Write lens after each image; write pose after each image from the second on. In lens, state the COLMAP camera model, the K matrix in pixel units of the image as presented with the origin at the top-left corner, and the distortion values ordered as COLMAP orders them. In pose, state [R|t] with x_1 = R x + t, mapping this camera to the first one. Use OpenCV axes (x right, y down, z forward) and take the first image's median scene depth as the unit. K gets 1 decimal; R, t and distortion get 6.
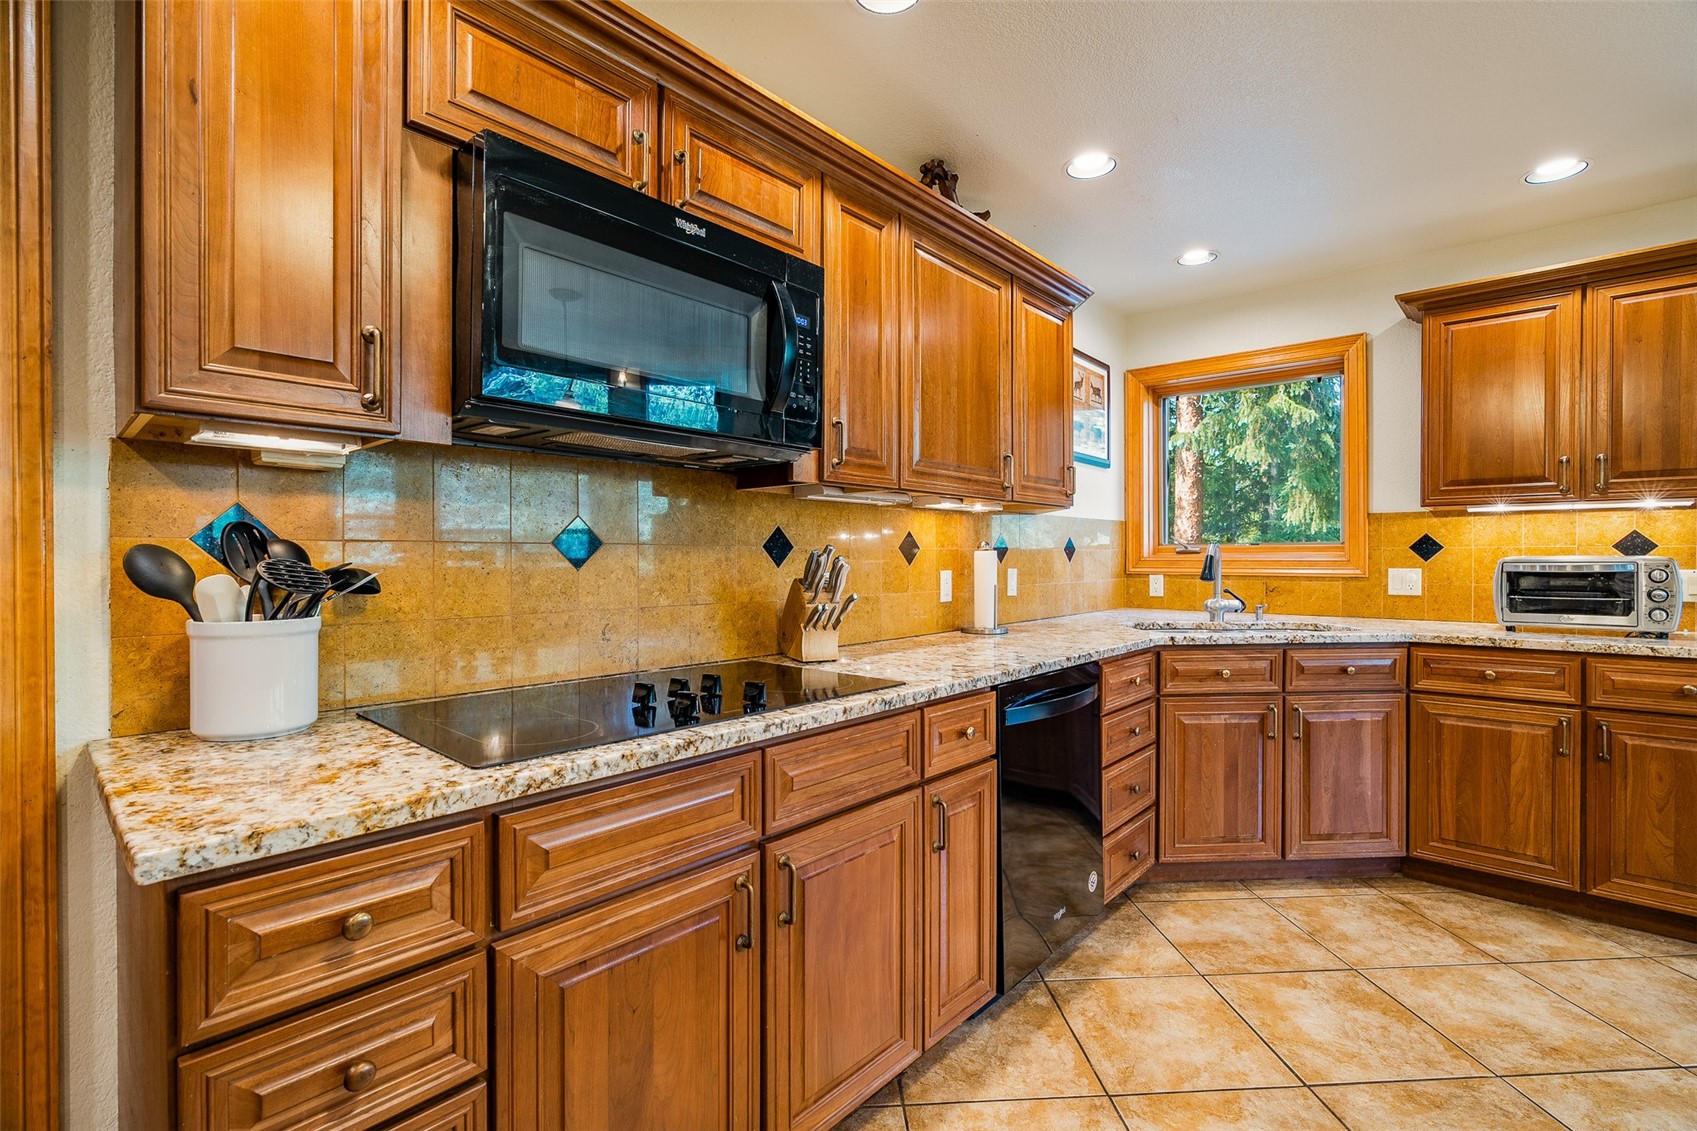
lens RADIAL K [[760.5, 0, 852.8], [0, 760.5, 562.8], [0, 0, 1]] dist [-0.001788, 0.000339]
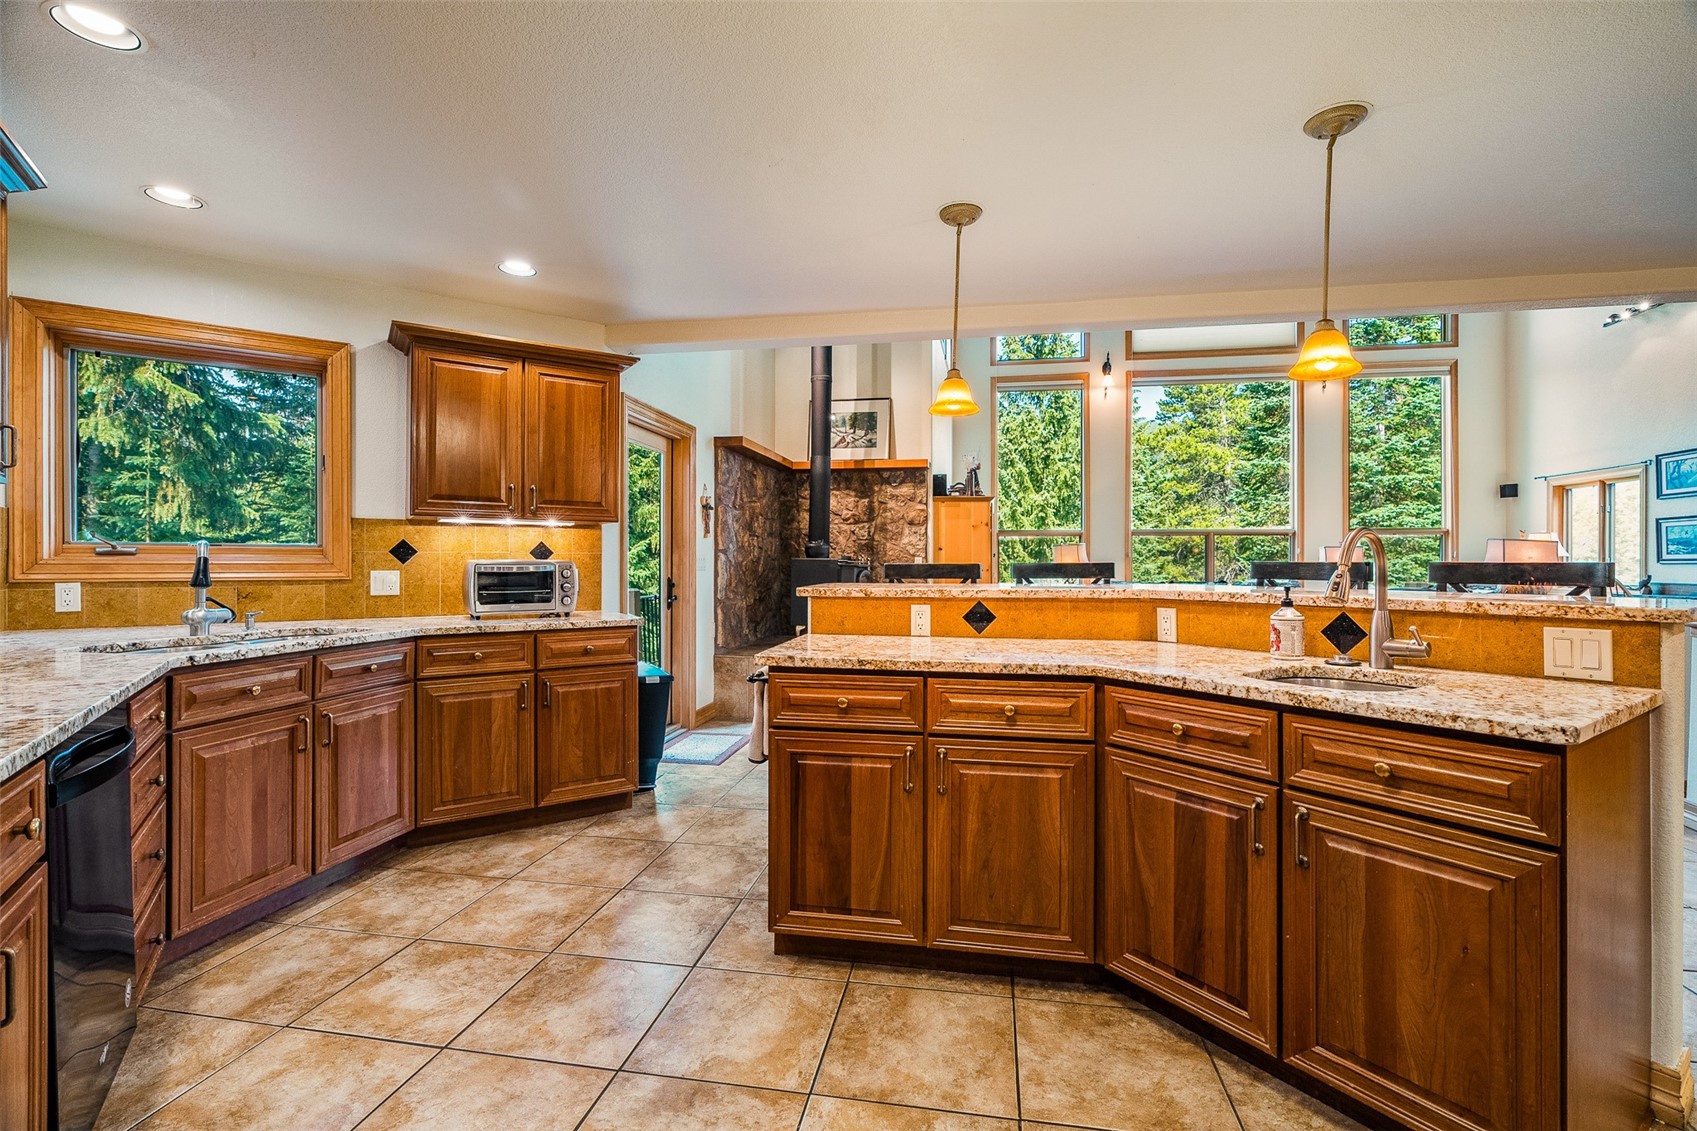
lens RADIAL K [[758.8, 0, 850.8], [0, 758.8, 559.9], [0, 0, 1]] dist [-0.001977, 0.000151]
pose [[0.243521, 0.004158, 0.969887, -0.201917], [0.004229, 0.999977, -0.005348, 0.000920], [-0.969887, 0.005404, 0.243497, 0.110649]]
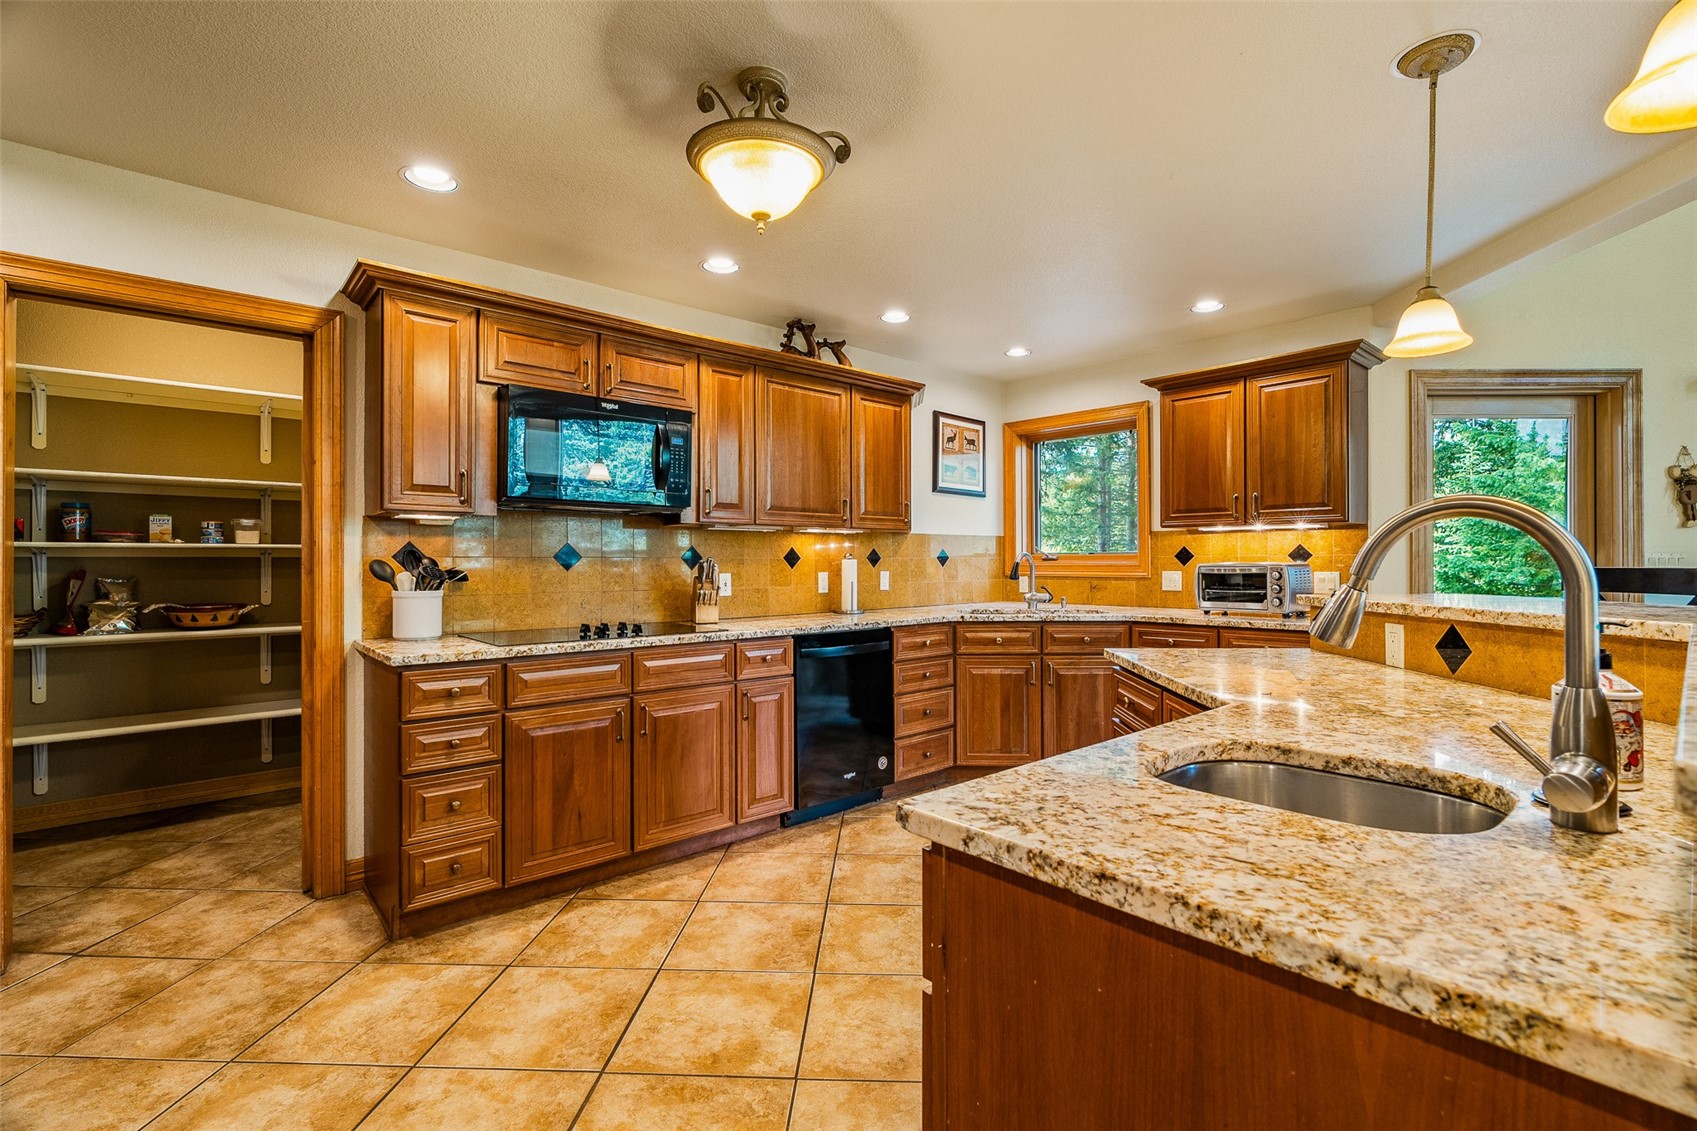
lens RADIAL K [[758.8, 0, 850.8], [0, 758.8, 559.9], [0, 0, 1]] dist [-0.001977, 0.000151]
pose [[0.993588, -0.001327, -0.113056, 0.373058], [0.000163, 0.999947, -0.010310, 0.000875], [0.113064, 0.010226, 0.993535, -0.542369]]
